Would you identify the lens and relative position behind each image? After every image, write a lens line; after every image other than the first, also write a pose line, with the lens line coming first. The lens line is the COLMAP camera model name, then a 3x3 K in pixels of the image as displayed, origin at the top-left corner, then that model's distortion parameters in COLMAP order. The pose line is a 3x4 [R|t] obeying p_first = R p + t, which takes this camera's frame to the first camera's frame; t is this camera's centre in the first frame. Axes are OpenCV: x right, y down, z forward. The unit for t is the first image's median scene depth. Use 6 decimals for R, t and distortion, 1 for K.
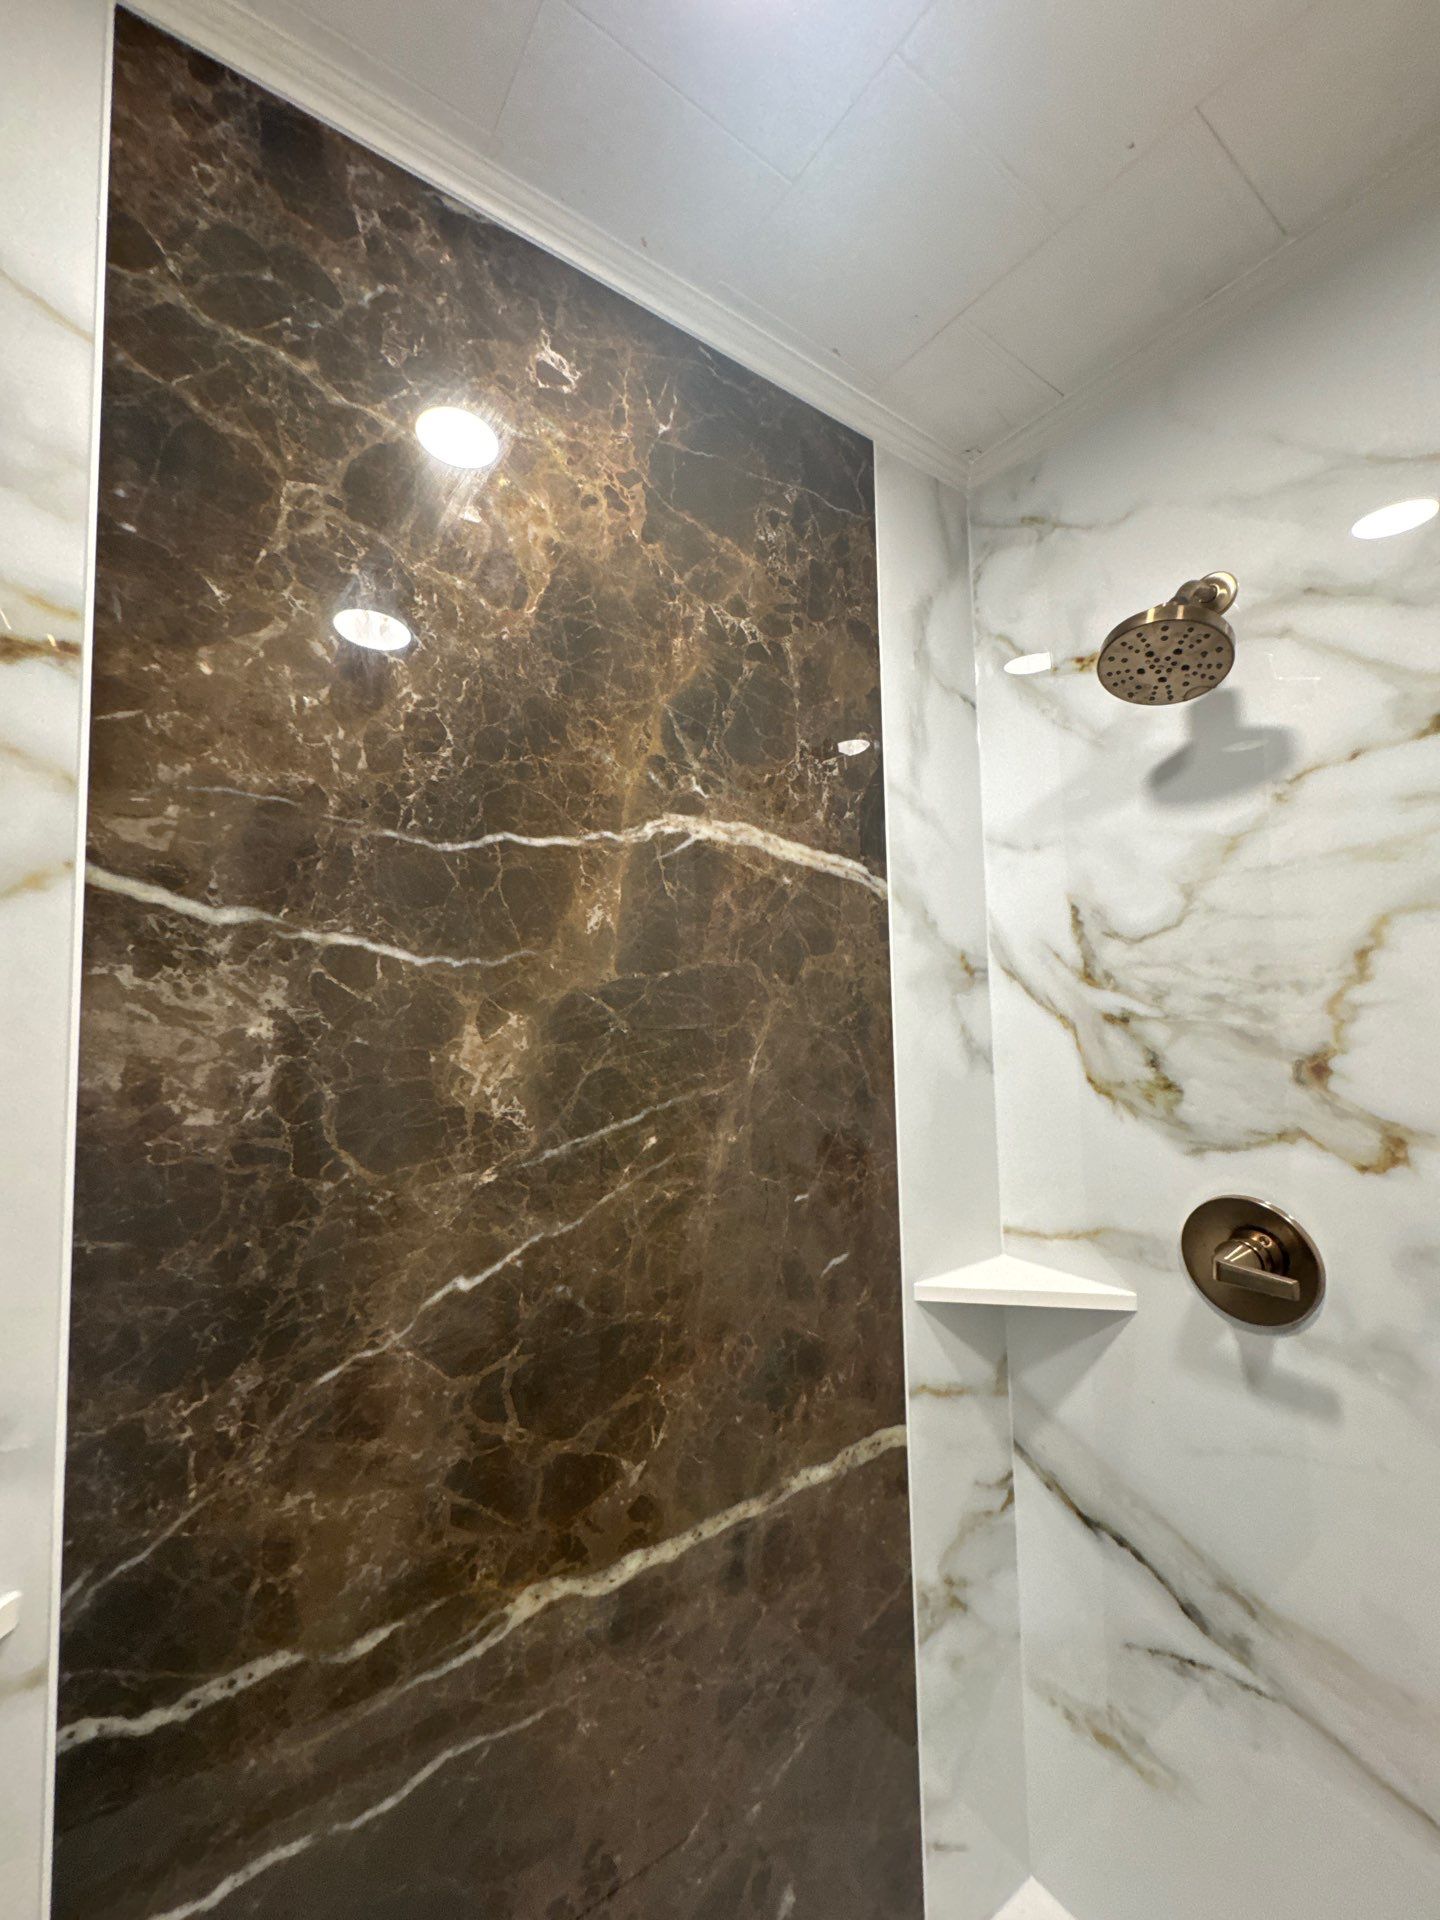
lens RADIAL K [[766.8, 0, 720.3], [0, 766.8, 961.0], [0, 0, 1]] dist [-0.001204, -0.000558]
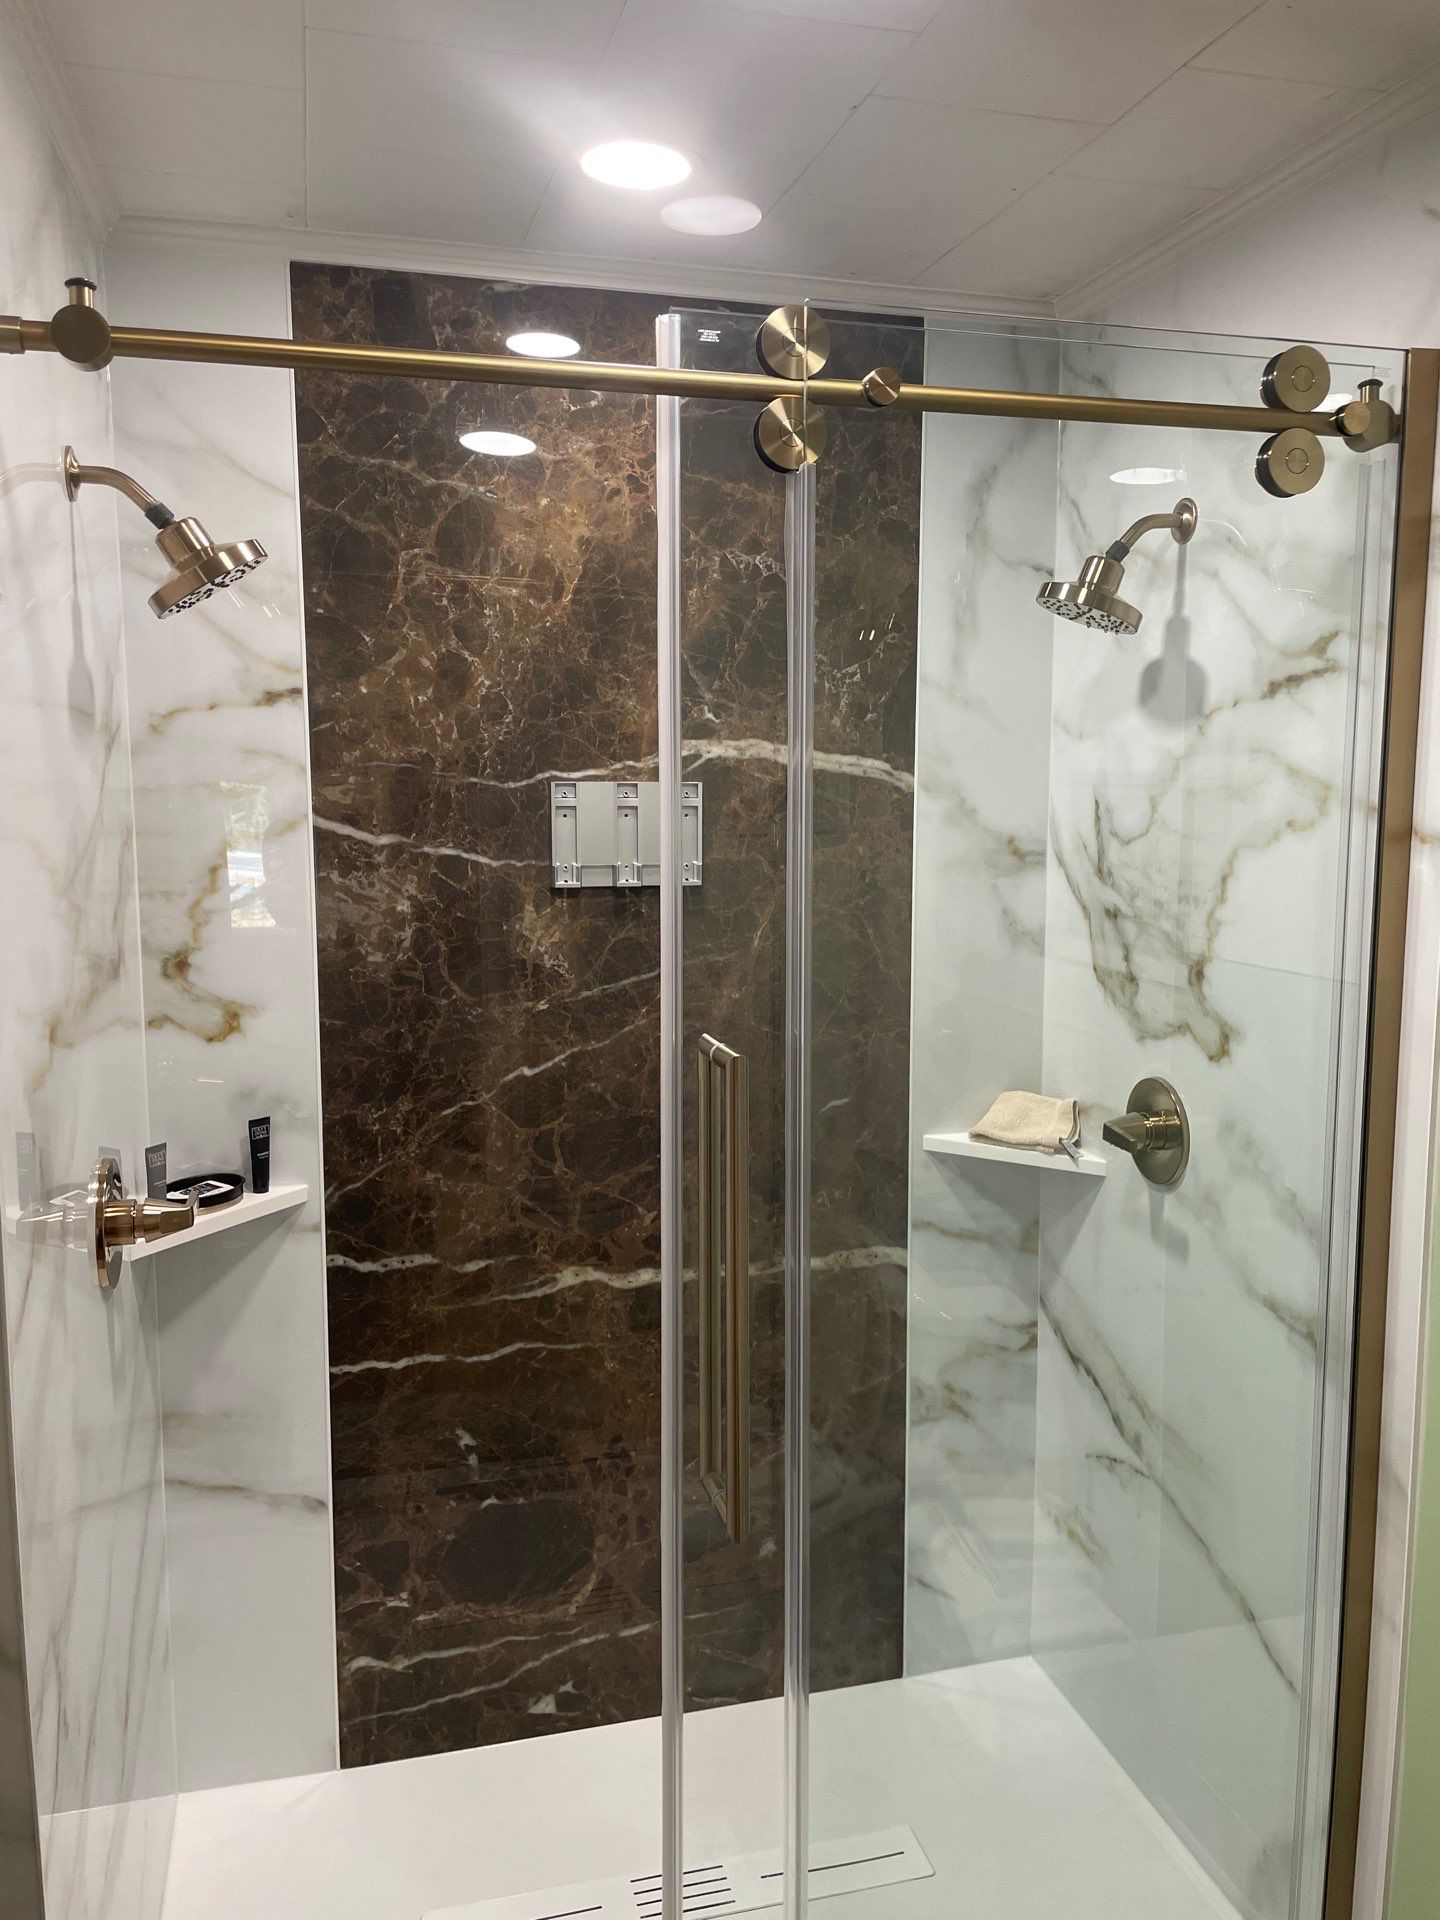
lens RADIAL K [[1458.2, 0, 730.6], [0, 1458.2, 955.7], [0, 0, 1]] dist [0.115771, -0.183707]
pose [[0.939578, 0.064938, -0.336119, 0.896283], [0.000943, 0.981349, 0.192233, -0.327332], [0.342333, -0.180935, 0.921993, -1.341640]]
